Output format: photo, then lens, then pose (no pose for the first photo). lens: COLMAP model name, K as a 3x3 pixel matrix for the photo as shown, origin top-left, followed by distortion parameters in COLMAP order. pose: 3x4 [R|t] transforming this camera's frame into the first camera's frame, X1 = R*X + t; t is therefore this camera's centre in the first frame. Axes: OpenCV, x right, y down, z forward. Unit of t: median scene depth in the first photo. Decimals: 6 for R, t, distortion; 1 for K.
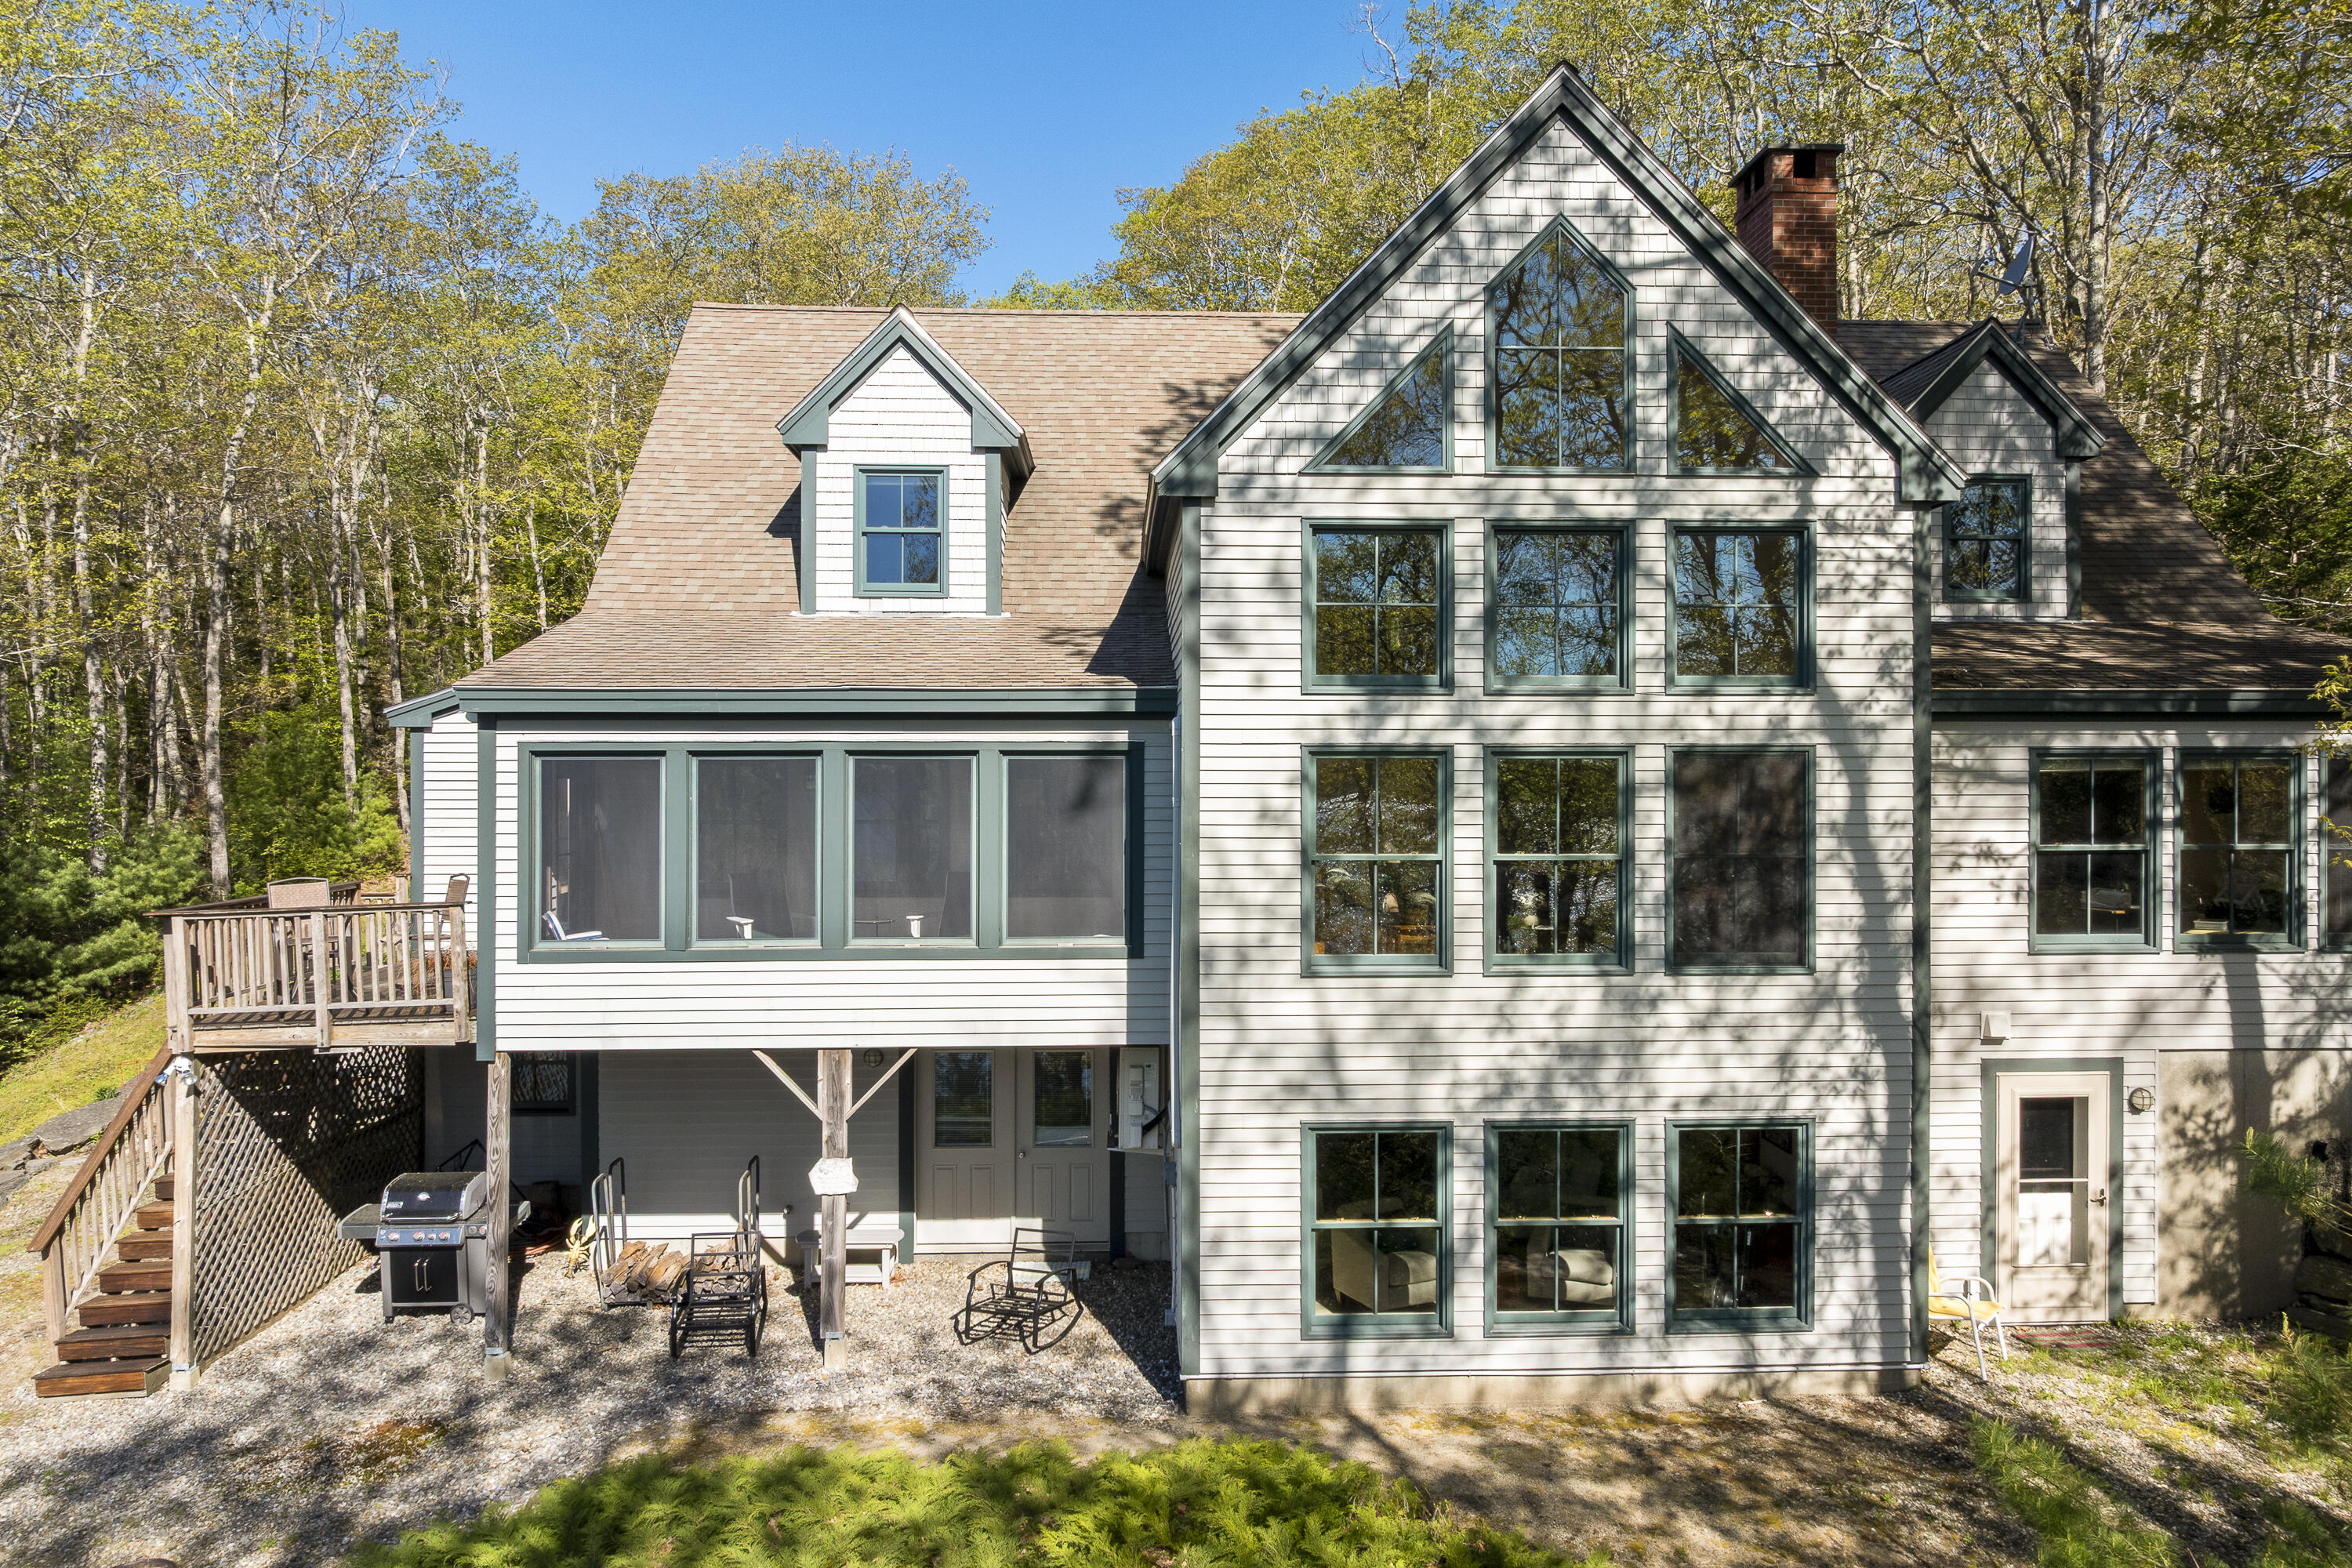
lens RADIAL K [[1734.3, 0, 1174.3], [0, 1734.3, 779.4], [0, 0, 1]] dist [0.012689, 0.000831]
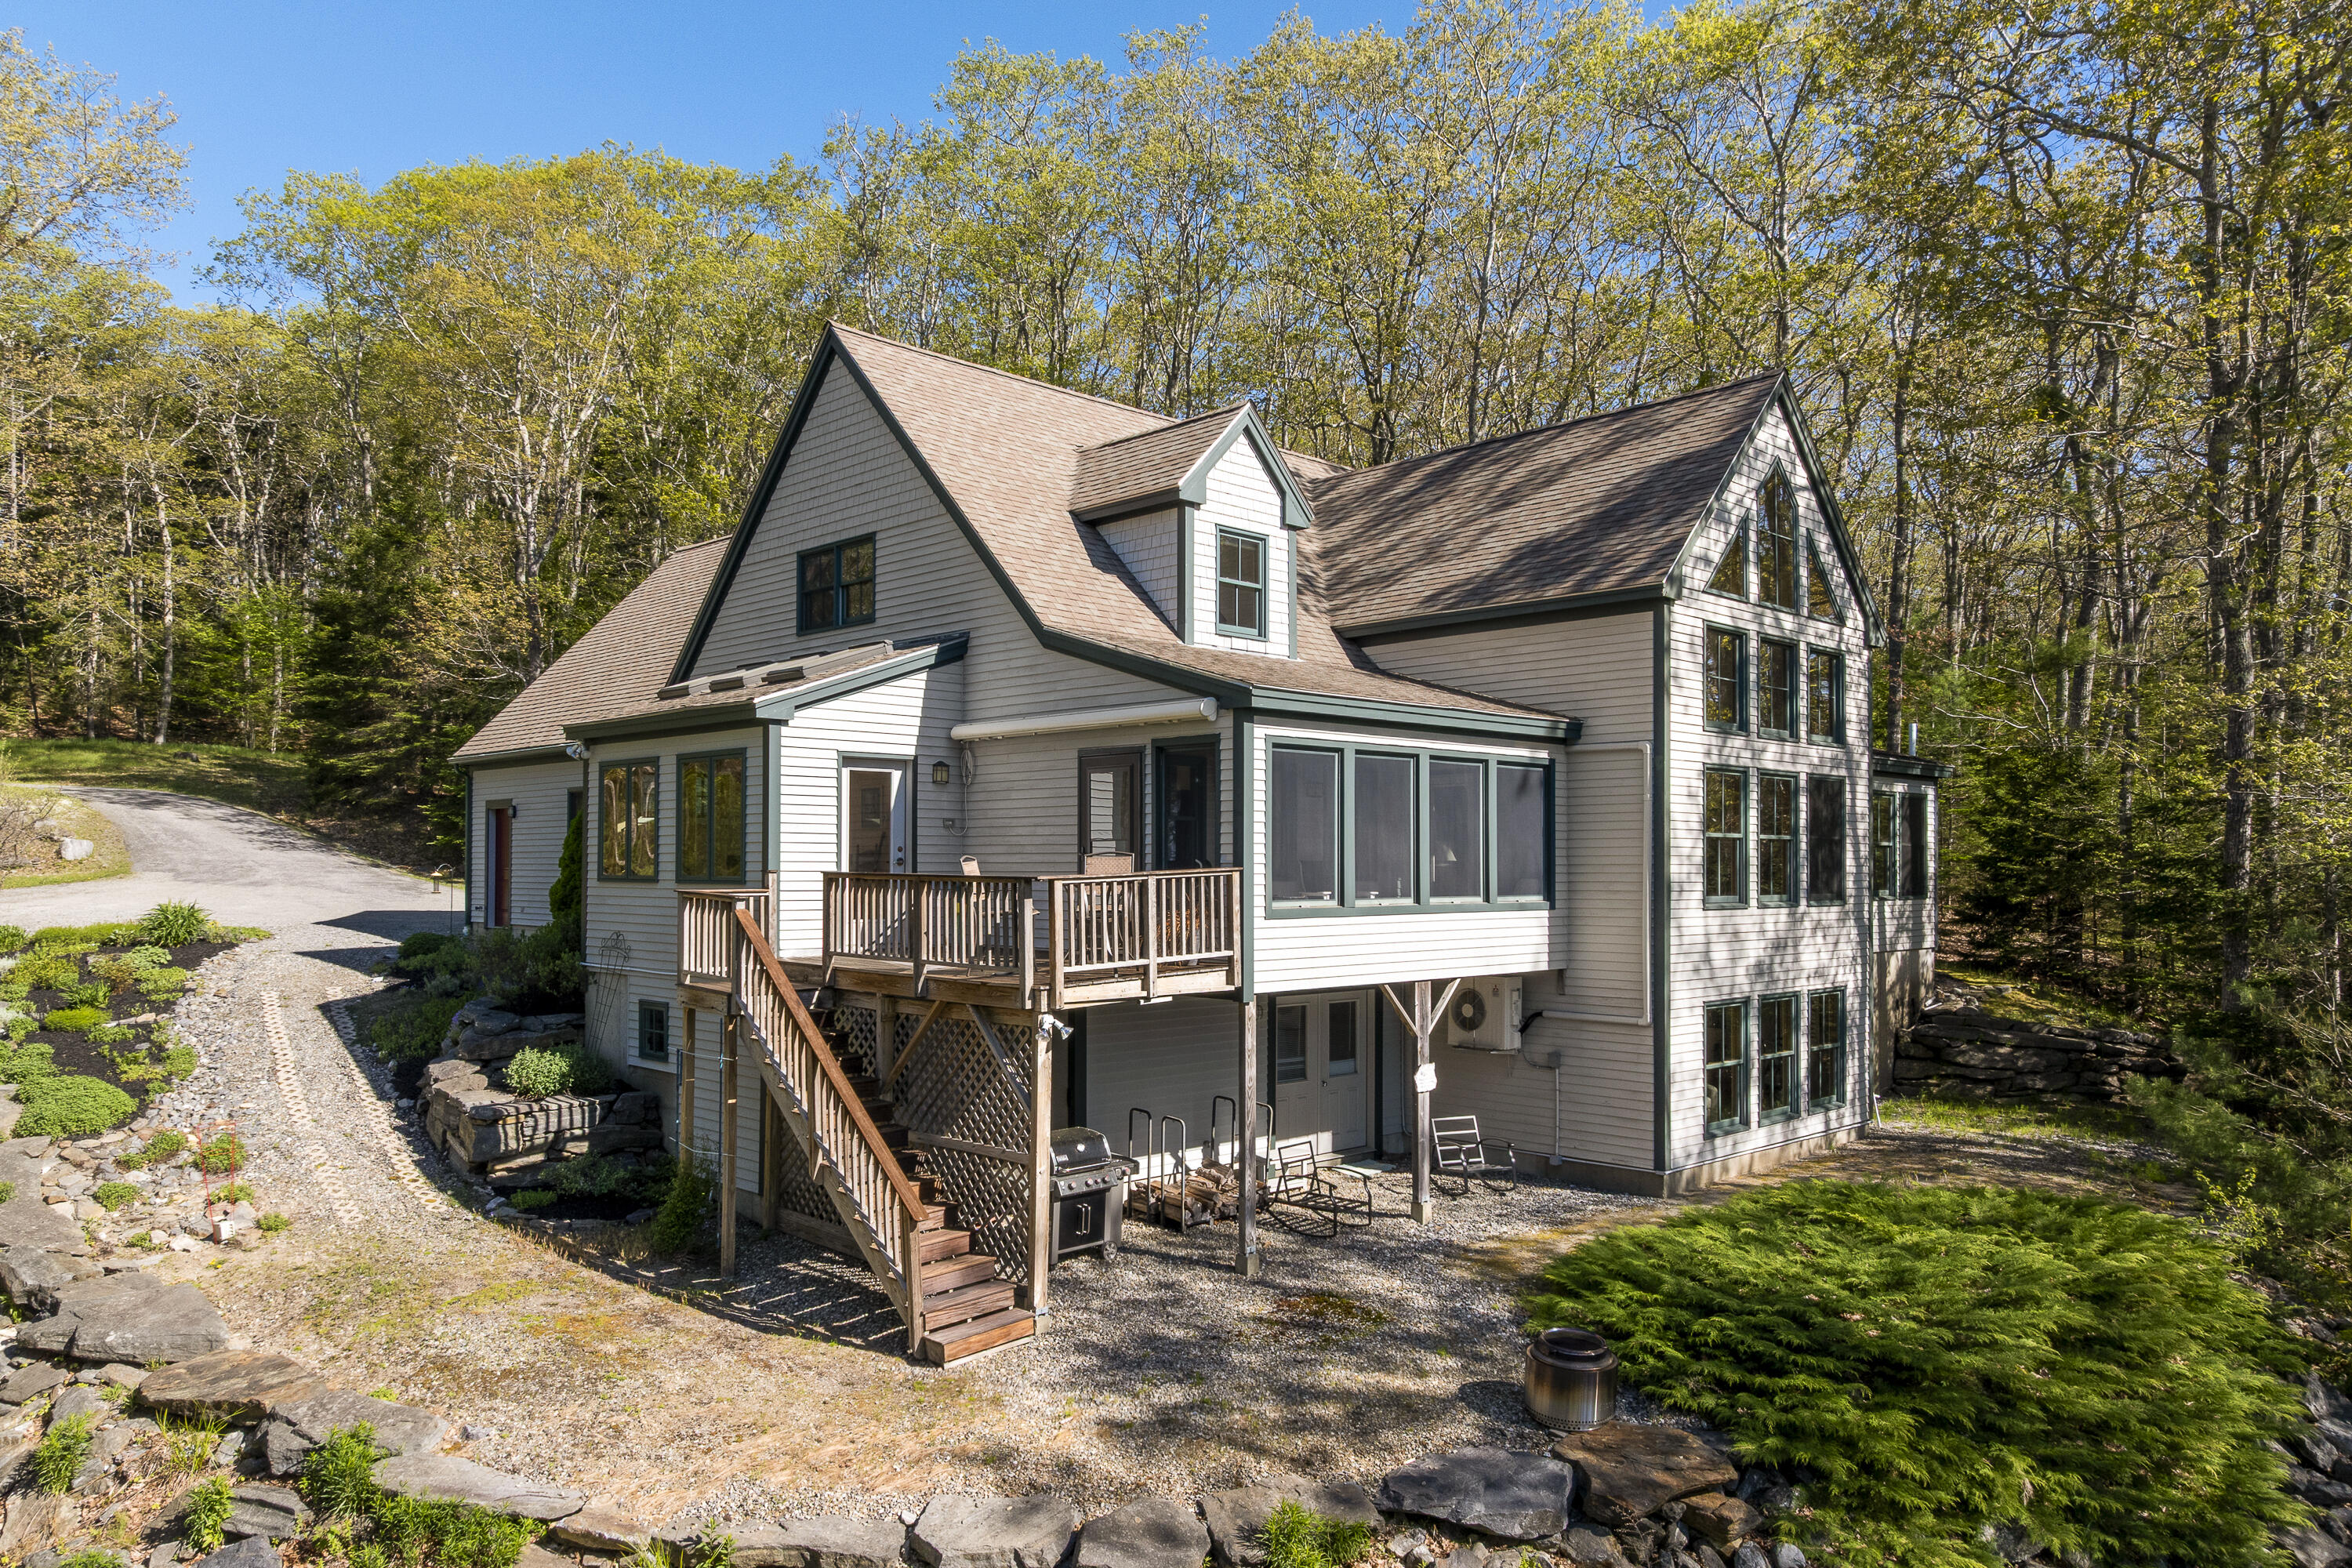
lens RADIAL K [[1734.3, 0, 1164.2], [0, 1734.3, 873.7], [0, 0, 1]] dist [0.012689, 0.000831]
pose [[0.722738, 0.000036, 0.691122, -1.255943], [-0.001987, 0.999996, 0.002026, 0.071539], [-0.691119, -0.002838, 0.722735, 0.180508]]
